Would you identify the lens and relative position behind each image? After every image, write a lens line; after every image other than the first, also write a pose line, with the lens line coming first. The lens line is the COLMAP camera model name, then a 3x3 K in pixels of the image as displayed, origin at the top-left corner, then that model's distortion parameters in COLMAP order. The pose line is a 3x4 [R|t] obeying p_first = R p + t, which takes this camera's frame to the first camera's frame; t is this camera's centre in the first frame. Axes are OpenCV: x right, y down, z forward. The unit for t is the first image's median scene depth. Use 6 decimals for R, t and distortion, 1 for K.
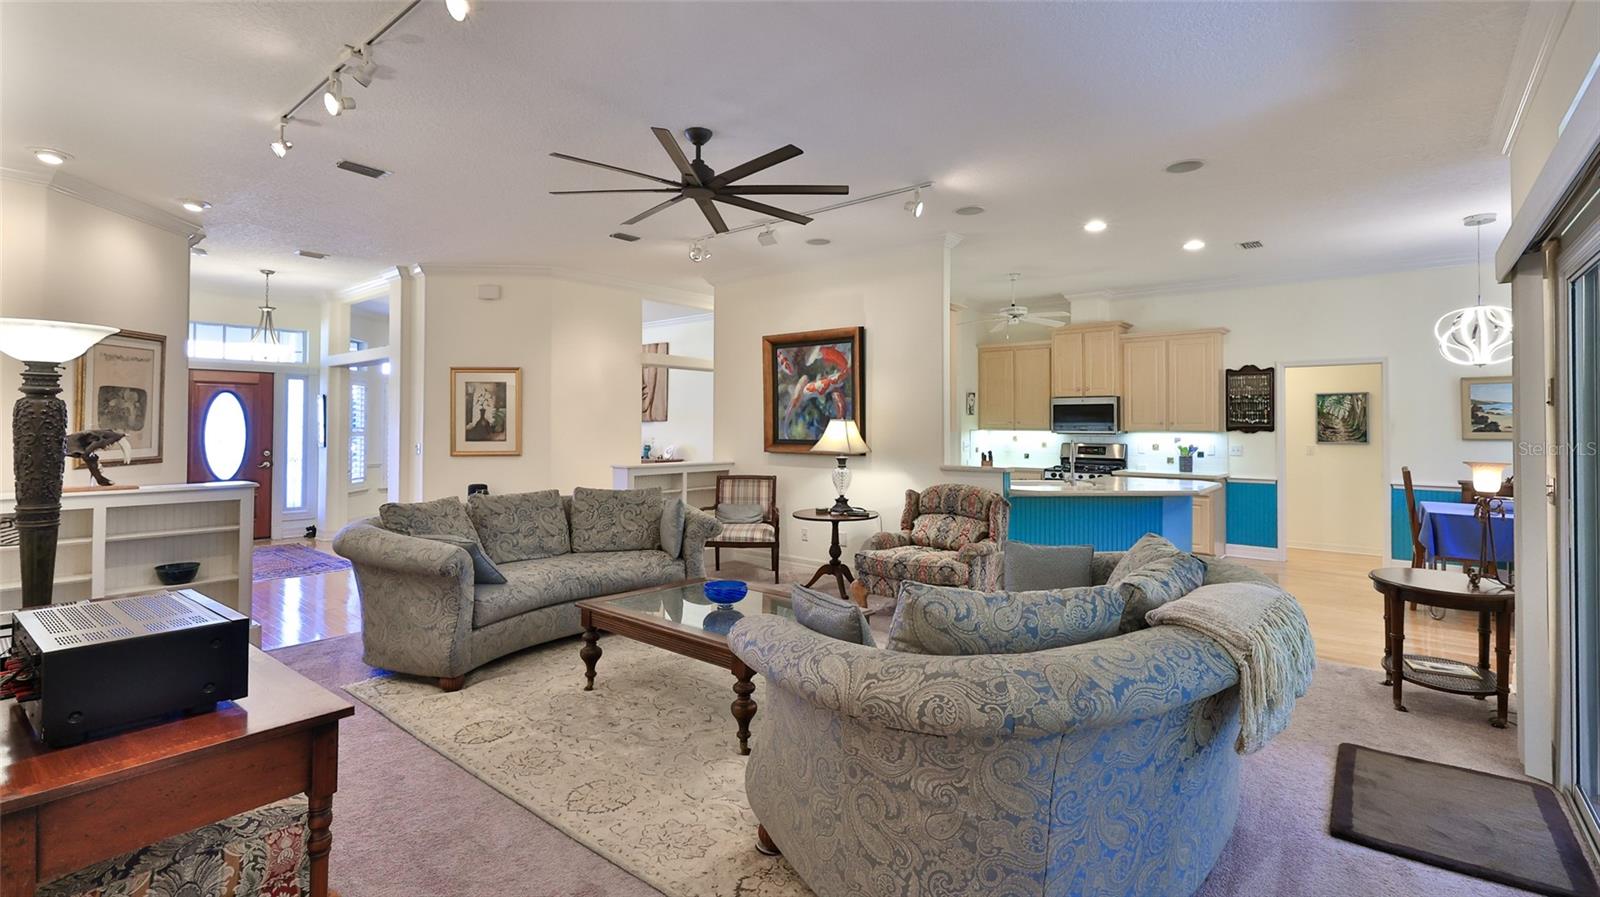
lens RADIAL K [[705.5, 0, 787.4], [0, 705.5, 415.1], [0, 0, 1]] dist [-0.002466, 0.000141]
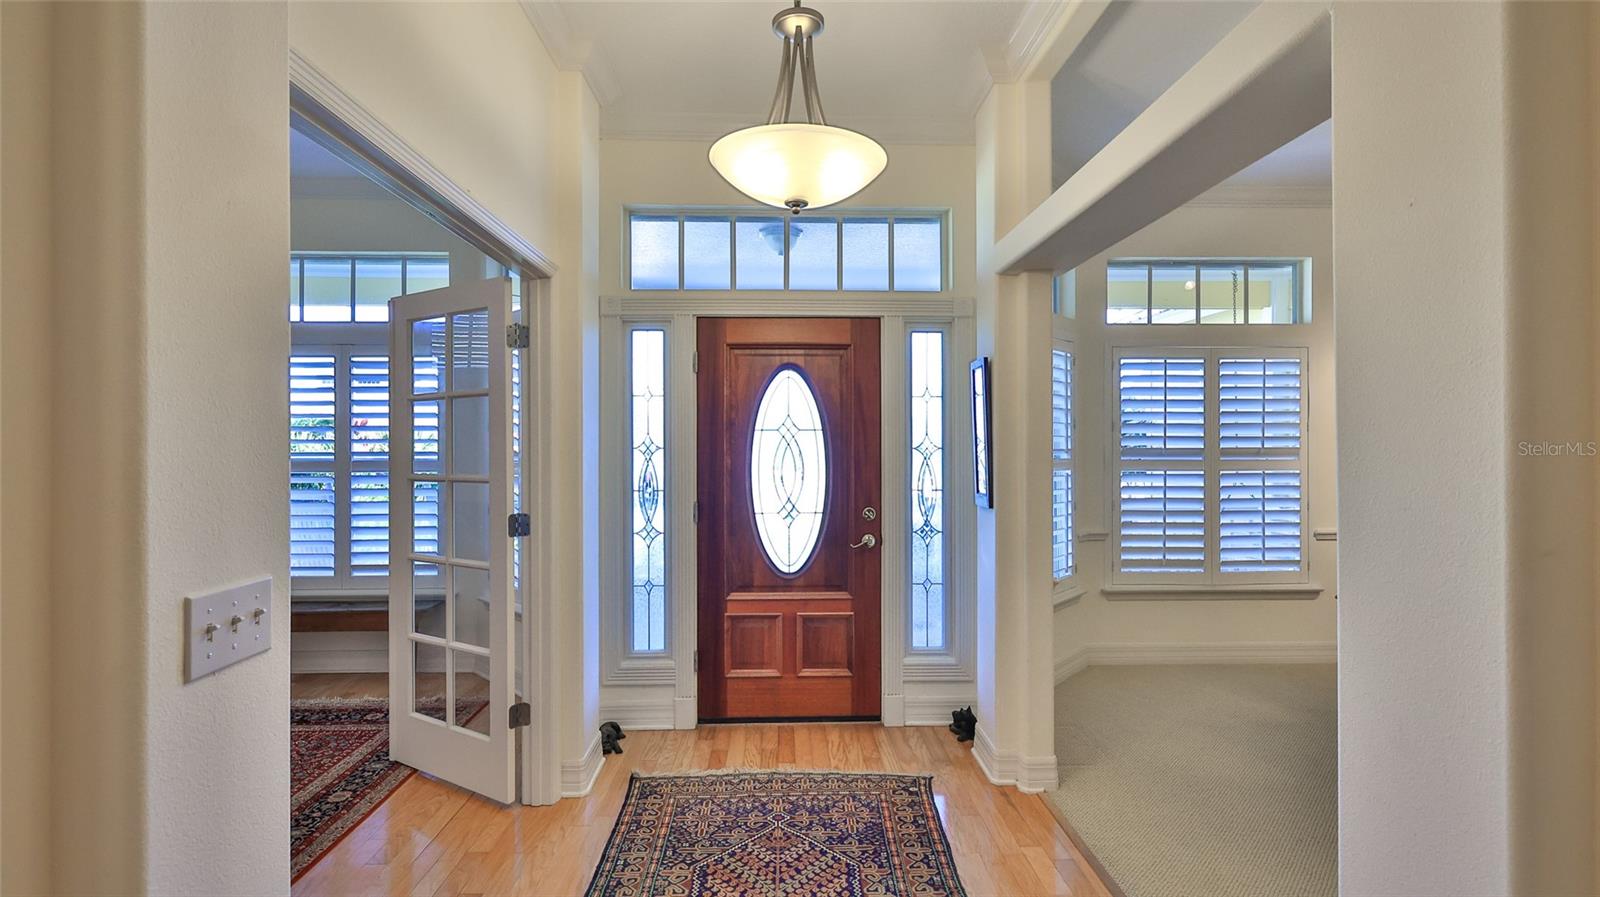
lens RADIAL K [[705.5, 0, 788.9], [0, 705.5, 446.8], [0, 0, 1]] dist [-0.002466, 0.000141]
pose [[0.647656, -0.002068, -0.761930, -0.595675], [0.015045, 0.999836, 0.010074, 0.013353], [0.761785, -0.017987, 0.647580, 0.913899]]
